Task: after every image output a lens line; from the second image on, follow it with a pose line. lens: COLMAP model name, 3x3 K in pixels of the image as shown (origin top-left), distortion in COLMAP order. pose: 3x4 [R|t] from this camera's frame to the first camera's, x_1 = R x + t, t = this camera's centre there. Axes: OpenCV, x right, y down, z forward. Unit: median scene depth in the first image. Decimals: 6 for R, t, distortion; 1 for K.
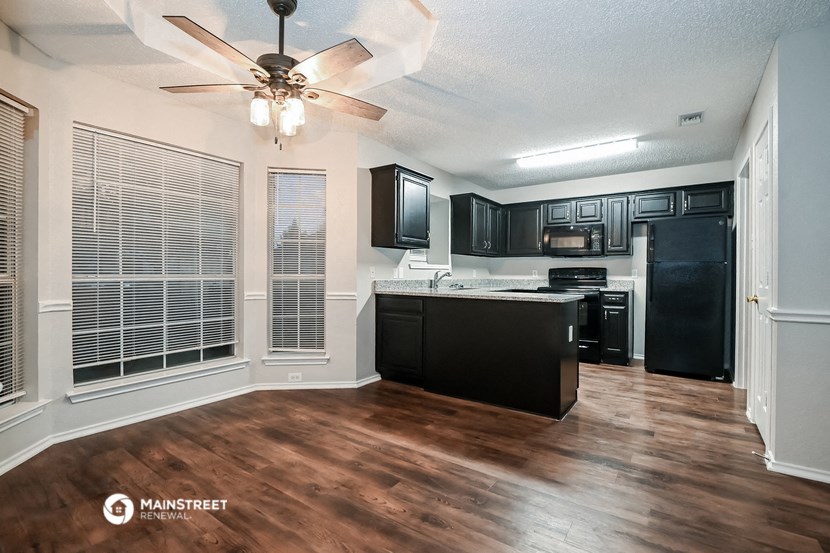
lens RADIAL K [[386.1, 0, 412.6], [0, 386.1, 279.1], [0, 0, 1]] dist [-0.002470, -0.000965]
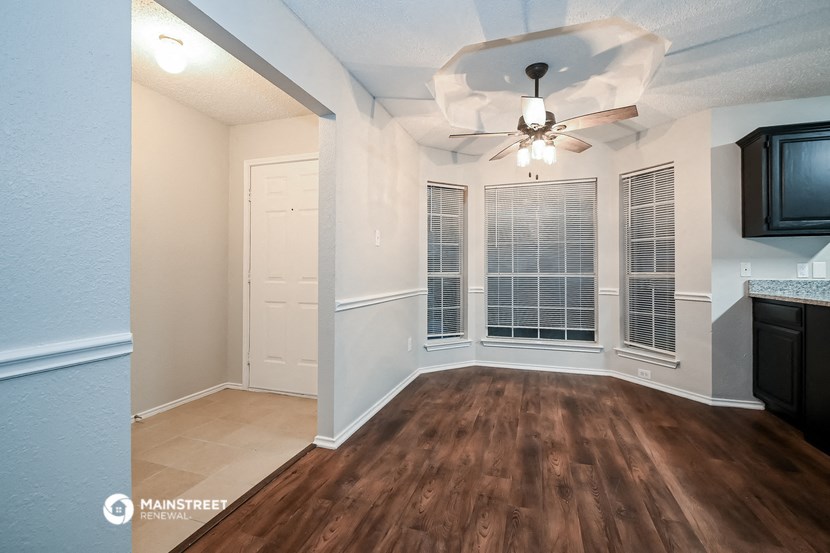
lens RADIAL K [[386.1, 0, 412.6], [0, 386.1, 279.1], [0, 0, 1]] dist [-0.002470, -0.000965]
pose [[0.284122, 0.015811, -0.958658, 0.626543], [-0.010852, 0.999853, 0.013274, -0.002131], [0.958727, 0.006632, 0.284252, 0.156766]]
